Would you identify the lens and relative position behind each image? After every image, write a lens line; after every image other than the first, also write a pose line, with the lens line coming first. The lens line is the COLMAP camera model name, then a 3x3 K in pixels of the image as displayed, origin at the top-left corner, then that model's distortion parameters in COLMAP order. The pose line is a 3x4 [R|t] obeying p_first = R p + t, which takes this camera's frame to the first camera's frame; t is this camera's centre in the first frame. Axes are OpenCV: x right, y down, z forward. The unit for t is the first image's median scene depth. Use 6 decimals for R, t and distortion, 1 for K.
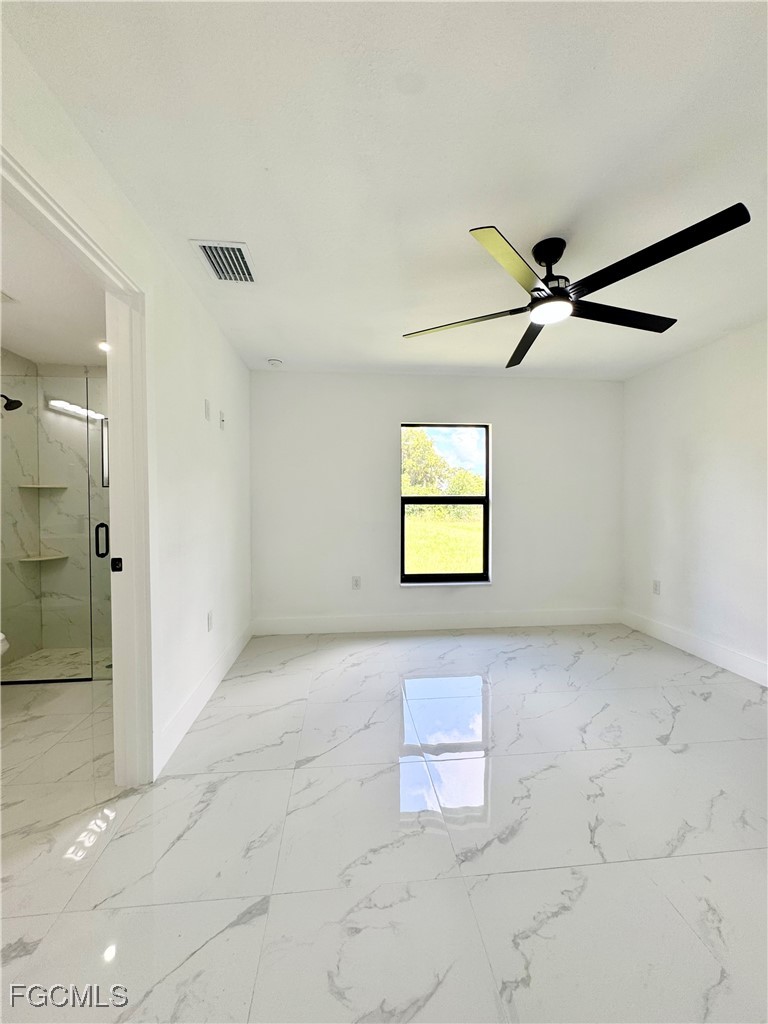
lens RADIAL K [[412.2, 0, 384.0], [0, 412.2, 512.0], [0, 0, 1]] dist [-0.003108, 0.000136]
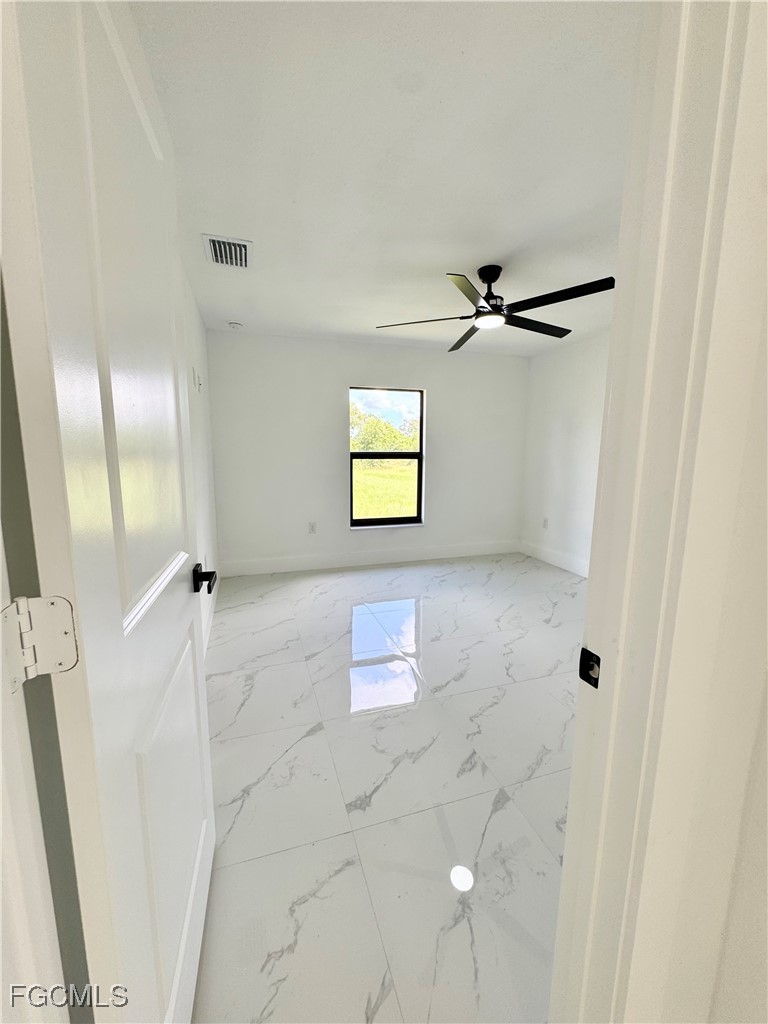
lens RADIAL K [[412.2, 0, 384.0], [0, 412.2, 512.0], [0, 0, 1]] dist [-0.003108, 0.000136]
pose [[0.976428, -0.026006, 0.214271, -0.148108], [-0.001638, 0.991794, 0.127838, -0.024756], [-0.215837, -0.125175, 0.968373, -0.192934]]
